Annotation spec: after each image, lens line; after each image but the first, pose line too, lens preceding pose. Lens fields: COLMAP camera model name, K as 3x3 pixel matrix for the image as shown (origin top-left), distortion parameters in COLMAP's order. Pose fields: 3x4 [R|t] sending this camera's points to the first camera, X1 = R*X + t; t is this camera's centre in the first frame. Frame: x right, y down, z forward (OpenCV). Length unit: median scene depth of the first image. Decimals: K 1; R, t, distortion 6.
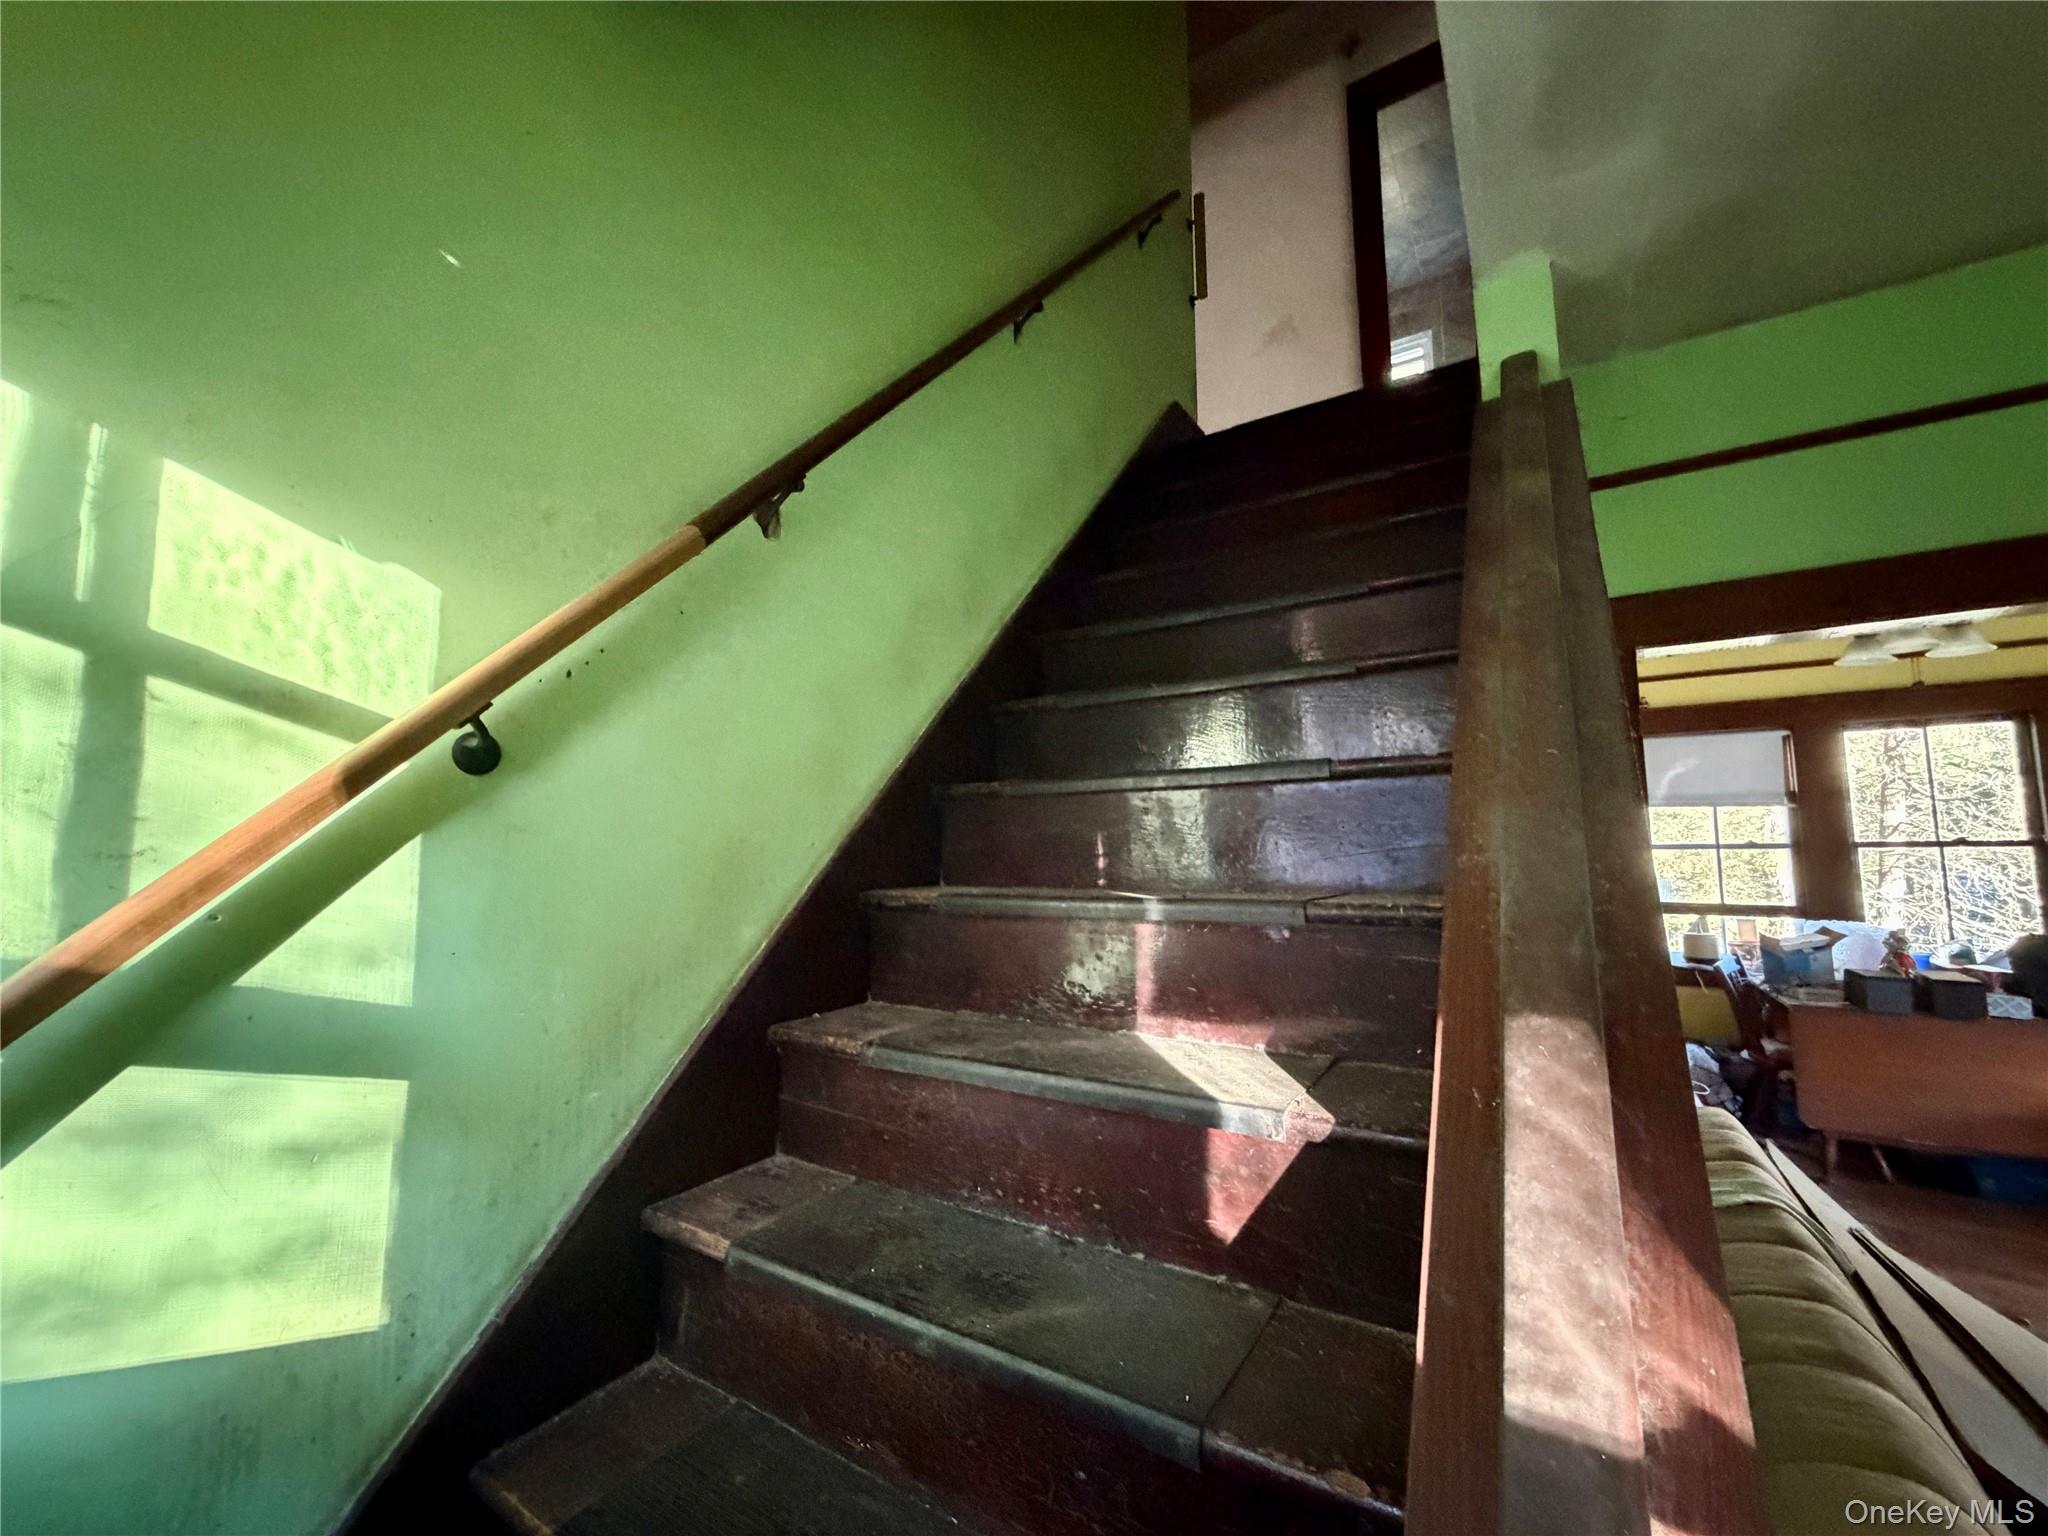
lens RADIAL K [[816.2, 0, 1011.6], [0, 816.2, 769.1], [0, 0, 1]] dist [-0.002006, 0.000760]
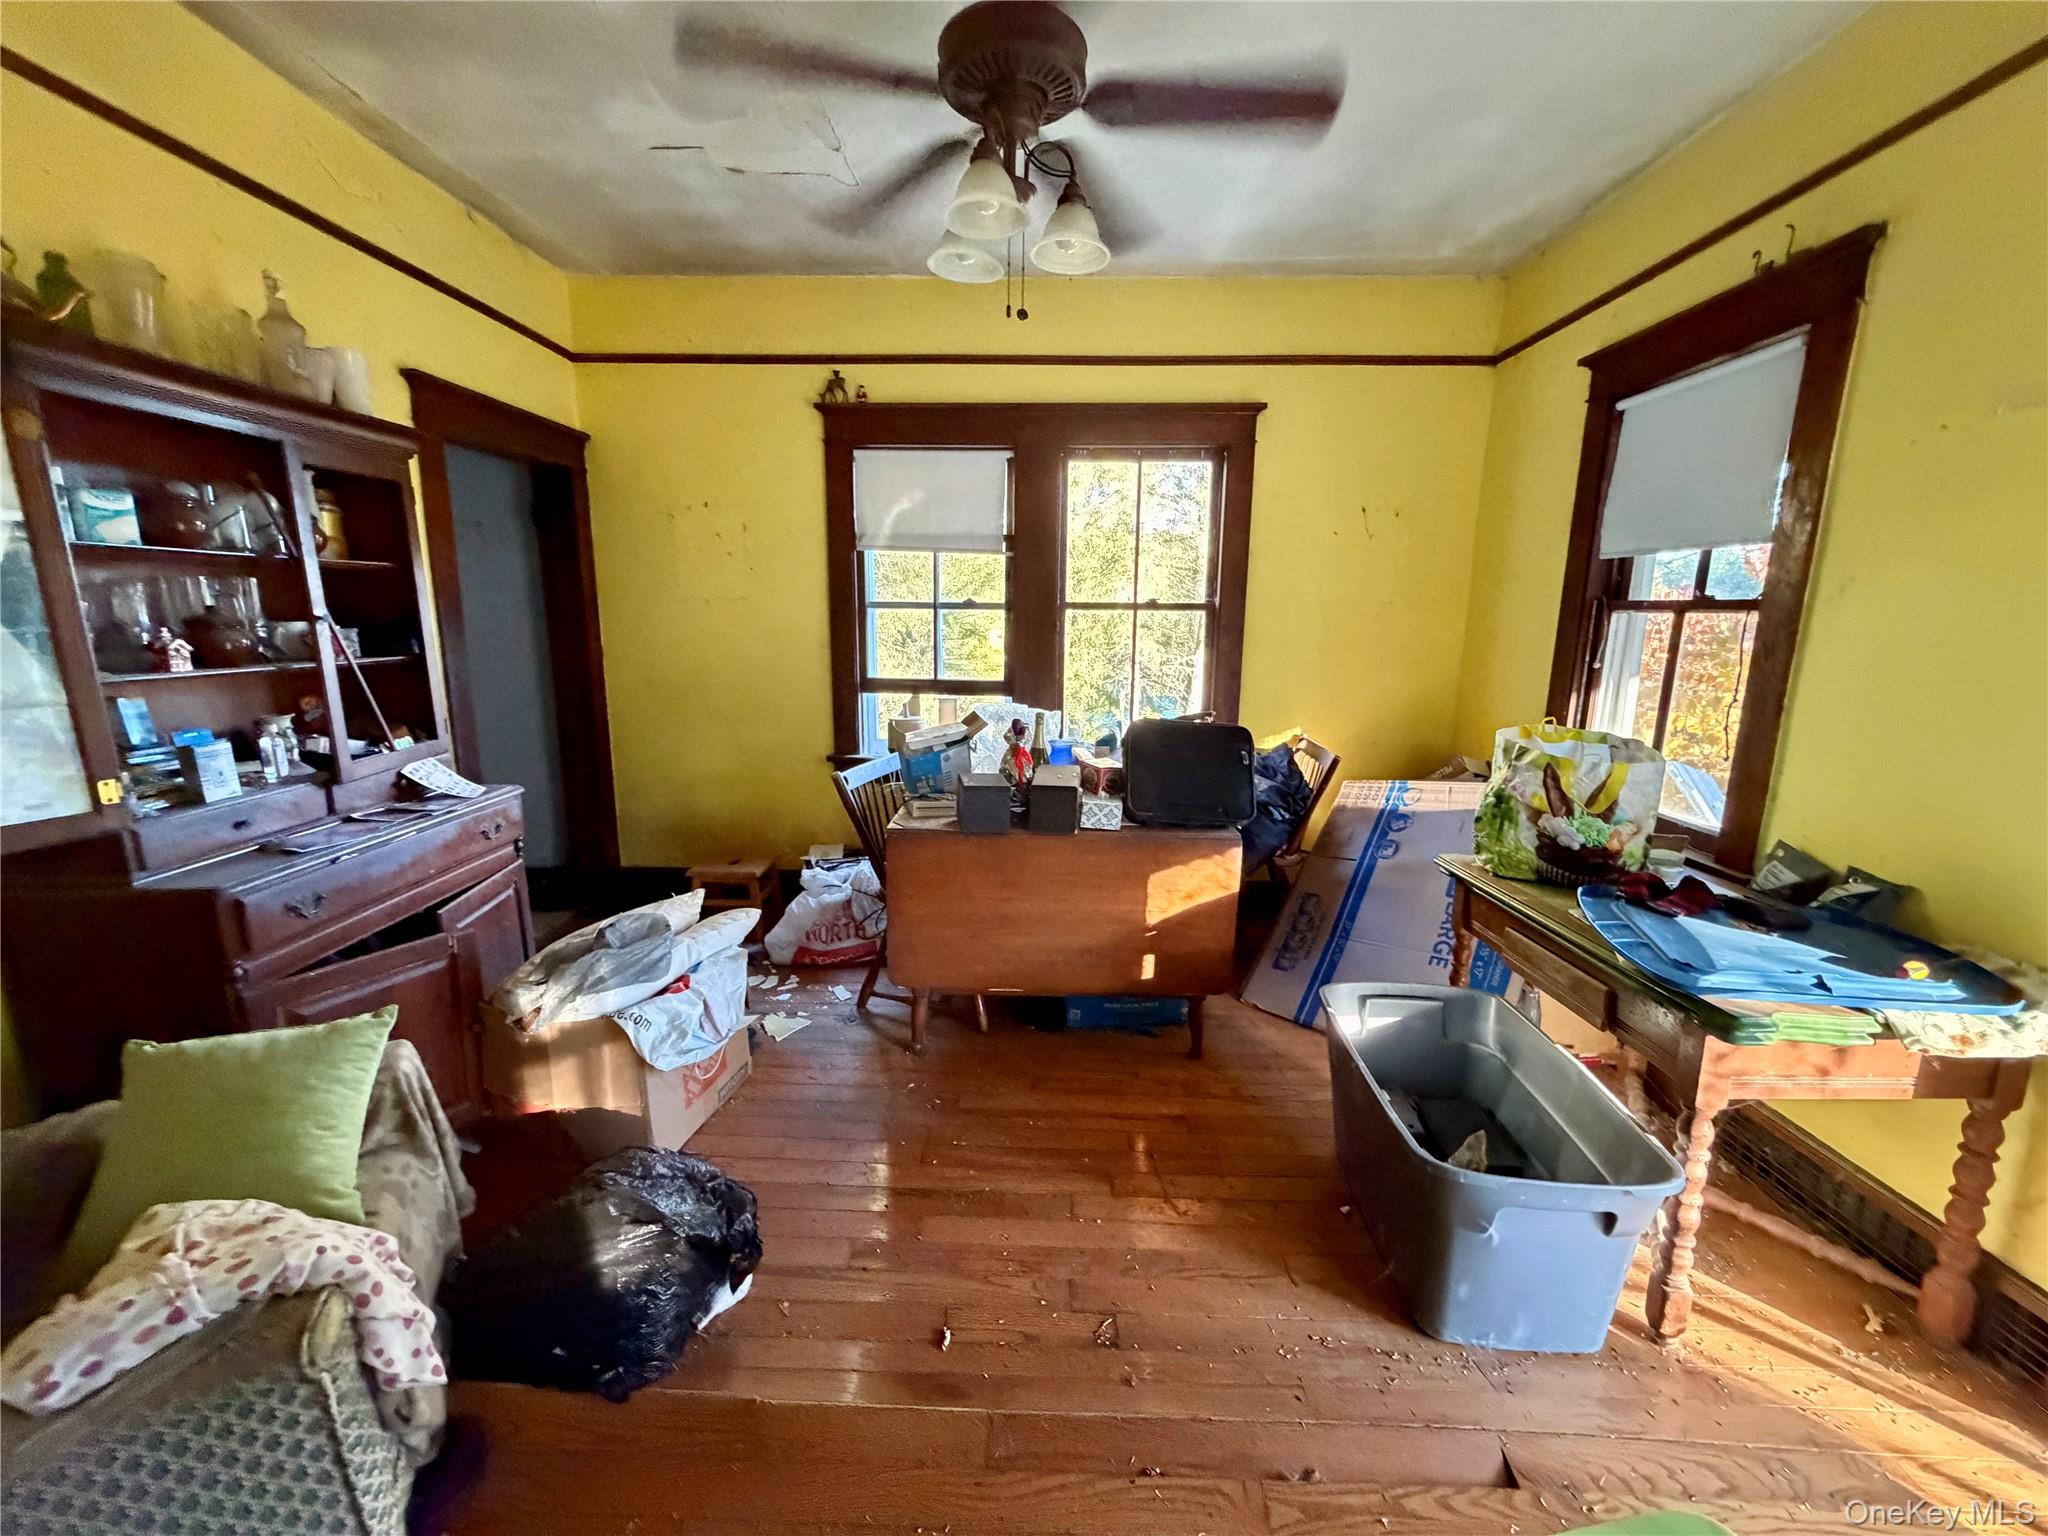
lens RADIAL K [[816.2, 0, 1025.7], [0, 816.2, 776.5], [0, 0, 1]] dist [-0.002006, 0.000760]
pose [[0.841462, -0.087254, 0.533224, 0.537530], [-0.066276, 0.962755, 0.262128, 0.045069], [-0.536236, -0.255910, 0.804339, 0.308287]]
